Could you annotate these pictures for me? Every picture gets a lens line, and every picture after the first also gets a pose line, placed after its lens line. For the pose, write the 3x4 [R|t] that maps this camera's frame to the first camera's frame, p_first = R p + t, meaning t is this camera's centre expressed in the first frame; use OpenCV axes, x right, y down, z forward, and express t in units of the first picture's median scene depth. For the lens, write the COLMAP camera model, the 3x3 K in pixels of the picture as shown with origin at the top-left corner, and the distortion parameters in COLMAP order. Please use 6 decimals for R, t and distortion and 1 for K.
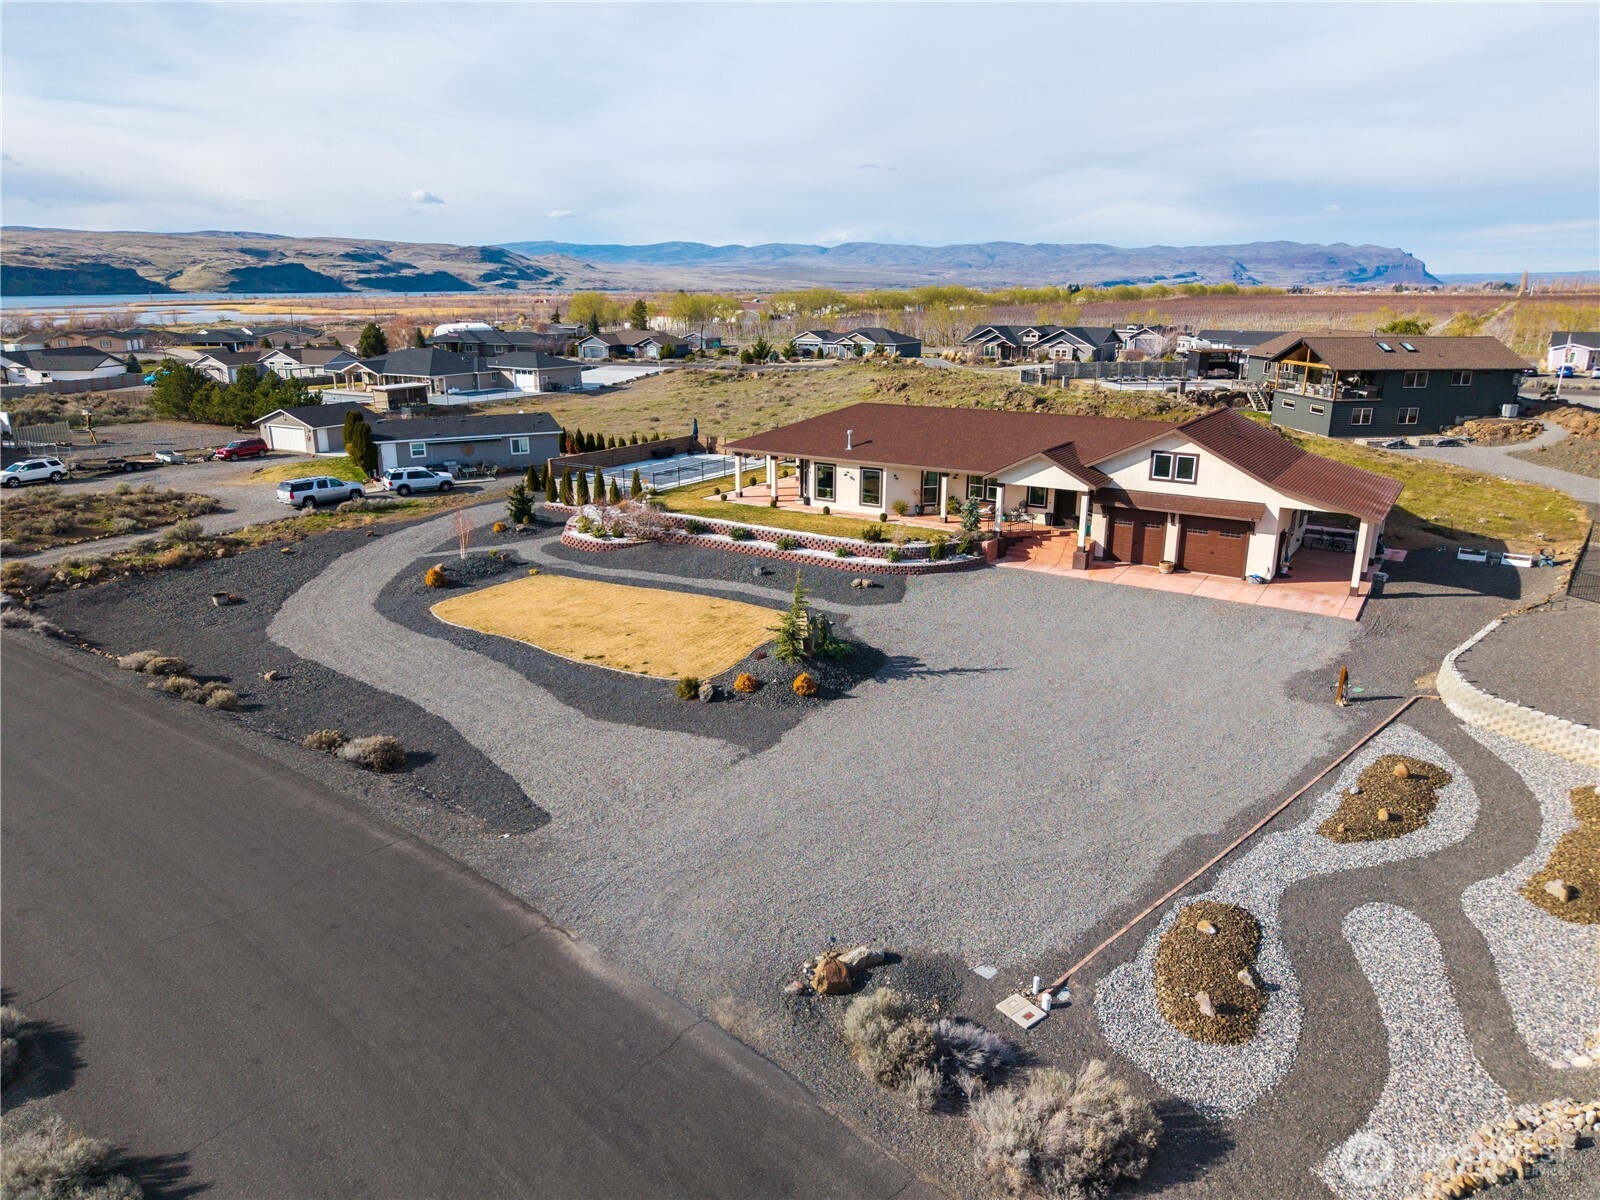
lens RADIAL K [[1069.0, 0, 800.0], [0, 1069.0, 600.0], [0, 0, 1]] dist [0.002635, -0.000193]
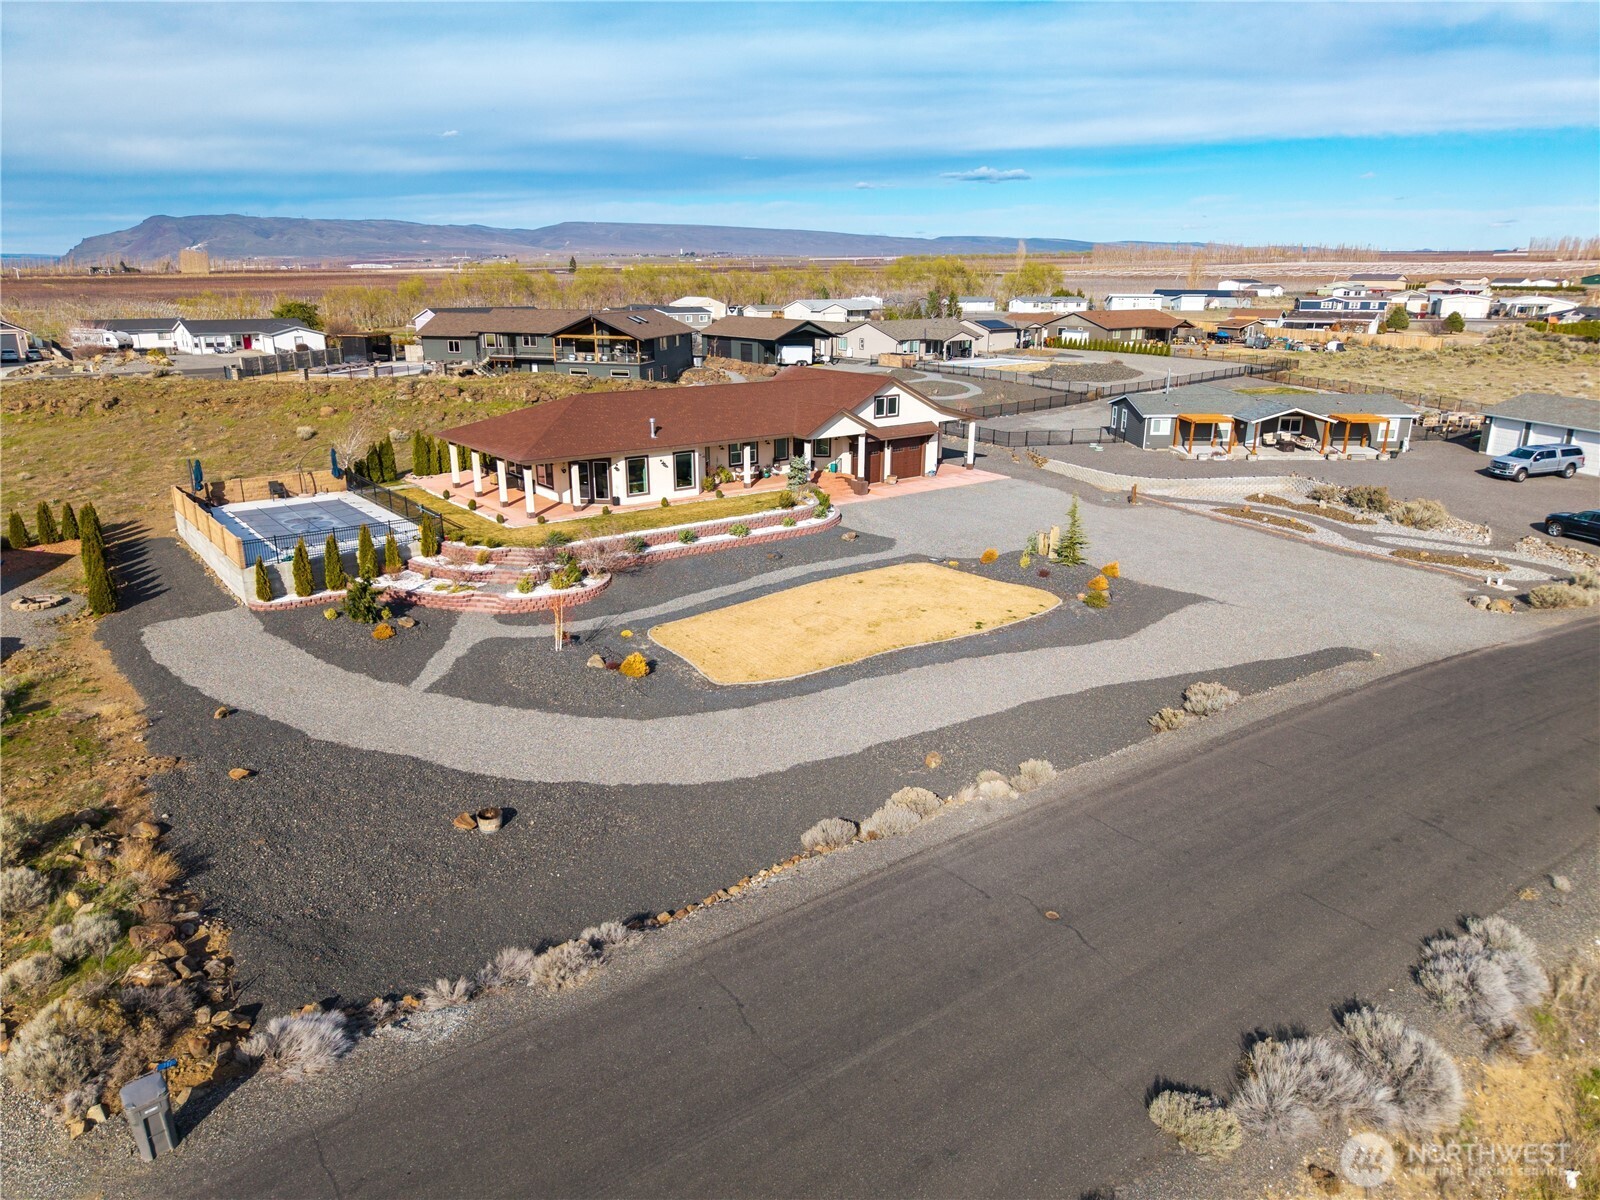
lens RADIAL K [[1085.5, 0, 800.0], [0, 1085.5, 600.0], [0, 0, 1]] dist [0.002272, 0.001905]
pose [[0.328647, -0.272288, 0.904351, -1.267731], [0.261836, 0.946274, 0.189757, -0.229963], [-0.907432, 0.174429, 0.382285, 0.778084]]
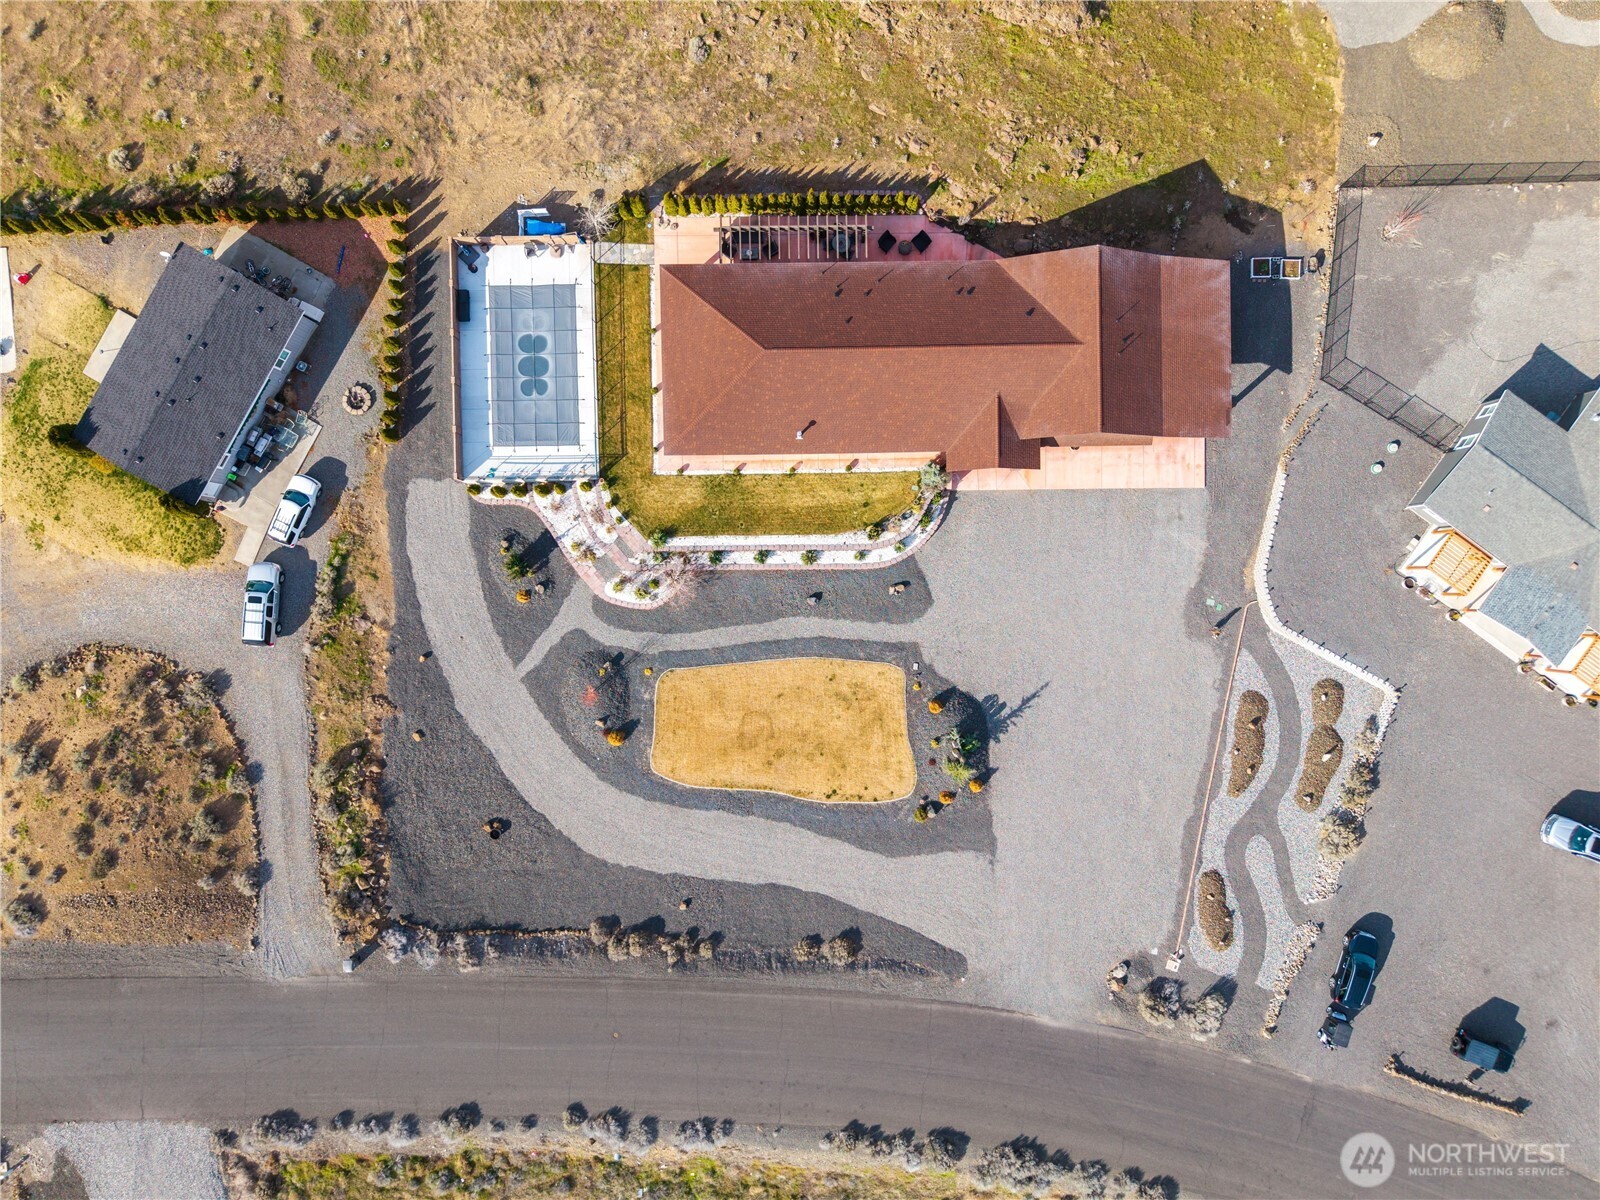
lens RADIAL K [[1085.5, 0, 800.0], [0, 1085.5, 600.0], [0, 0, 1]] dist [0.002272, 0.001905]
pose [[0.832026, -0.554736, -0.000813, -0.065467], [0.152431, 0.227216, 0.961841, -1.733423], [-0.533383, -0.800401, 0.273608, 0.839650]]
